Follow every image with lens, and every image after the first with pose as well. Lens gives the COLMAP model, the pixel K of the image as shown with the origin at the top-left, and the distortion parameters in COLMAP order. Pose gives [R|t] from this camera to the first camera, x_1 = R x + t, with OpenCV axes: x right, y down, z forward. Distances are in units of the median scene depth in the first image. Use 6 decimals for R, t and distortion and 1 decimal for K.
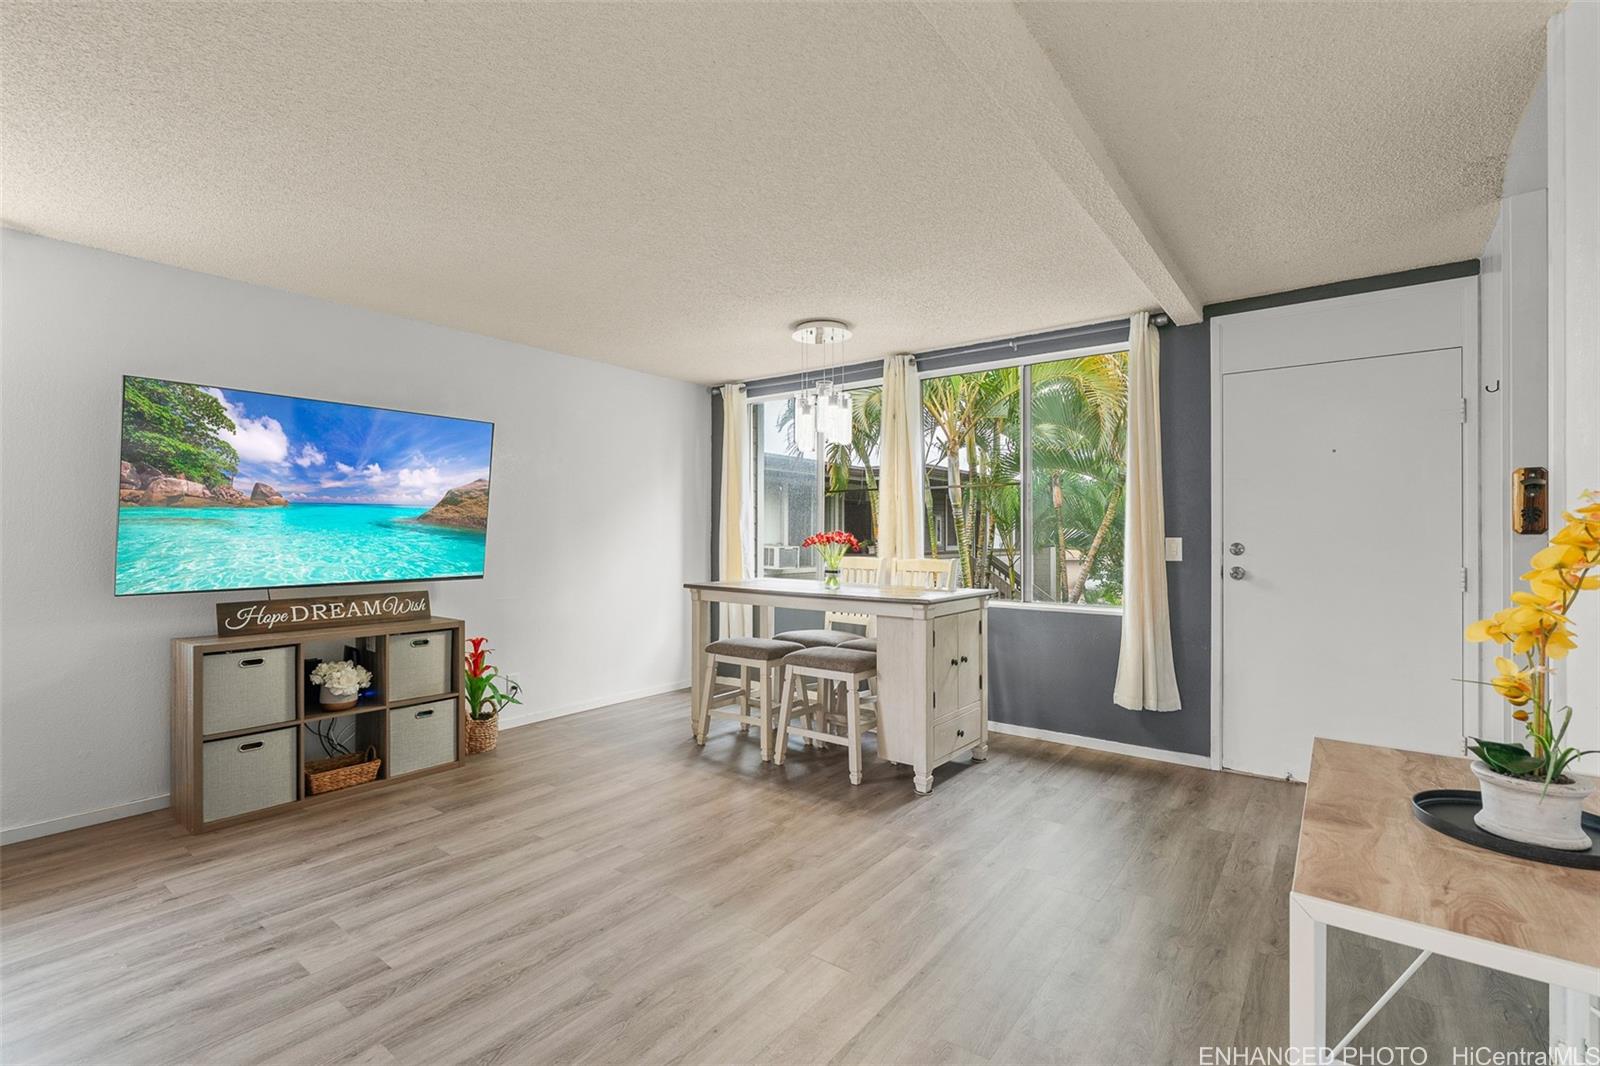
lens RADIAL K [[720.0, 0, 807.1], [0, 720.0, 535.7], [0, 0, 1]] dist [-0.007398, 0.002257]
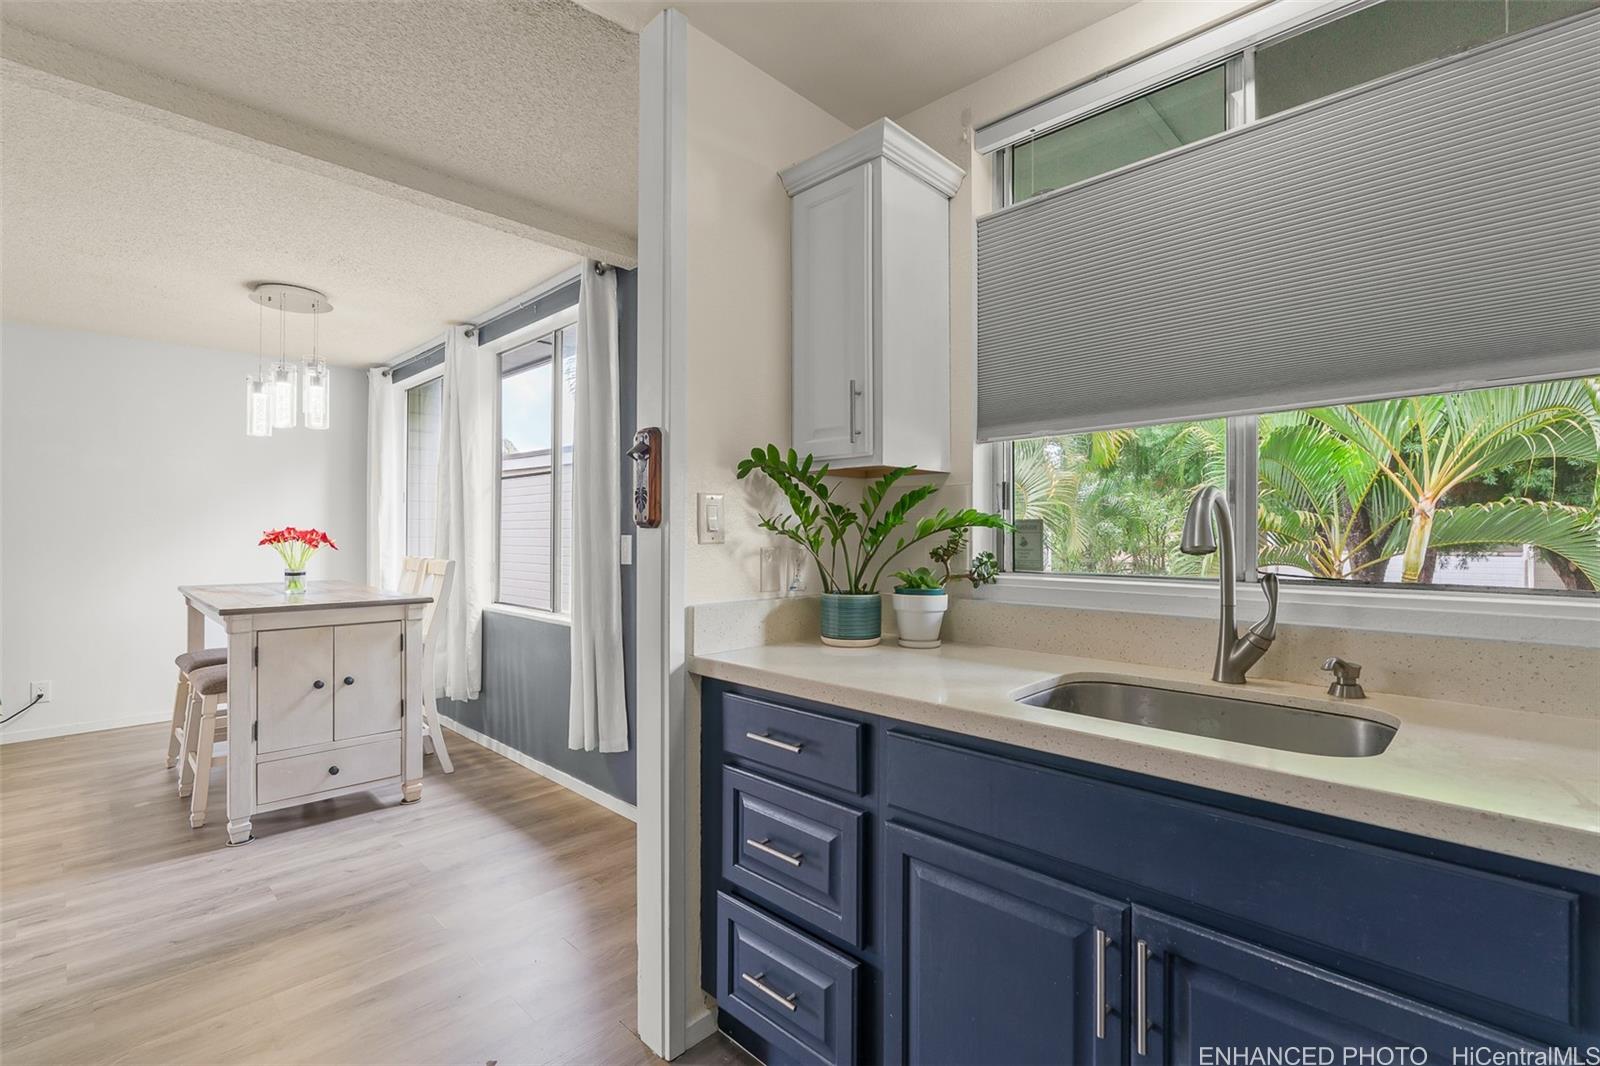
lens RADIAL K [[720.0, 0, 794.8], [0, 720.0, 530.6], [0, 0, 1]] dist [-0.007398, 0.002257]
pose [[0.992868, -0.000382, -0.119220, 0.910260], [-0.000699, 0.999959, -0.009022, 0.004718], [0.119218, 0.009041, 0.992827, 0.257119]]
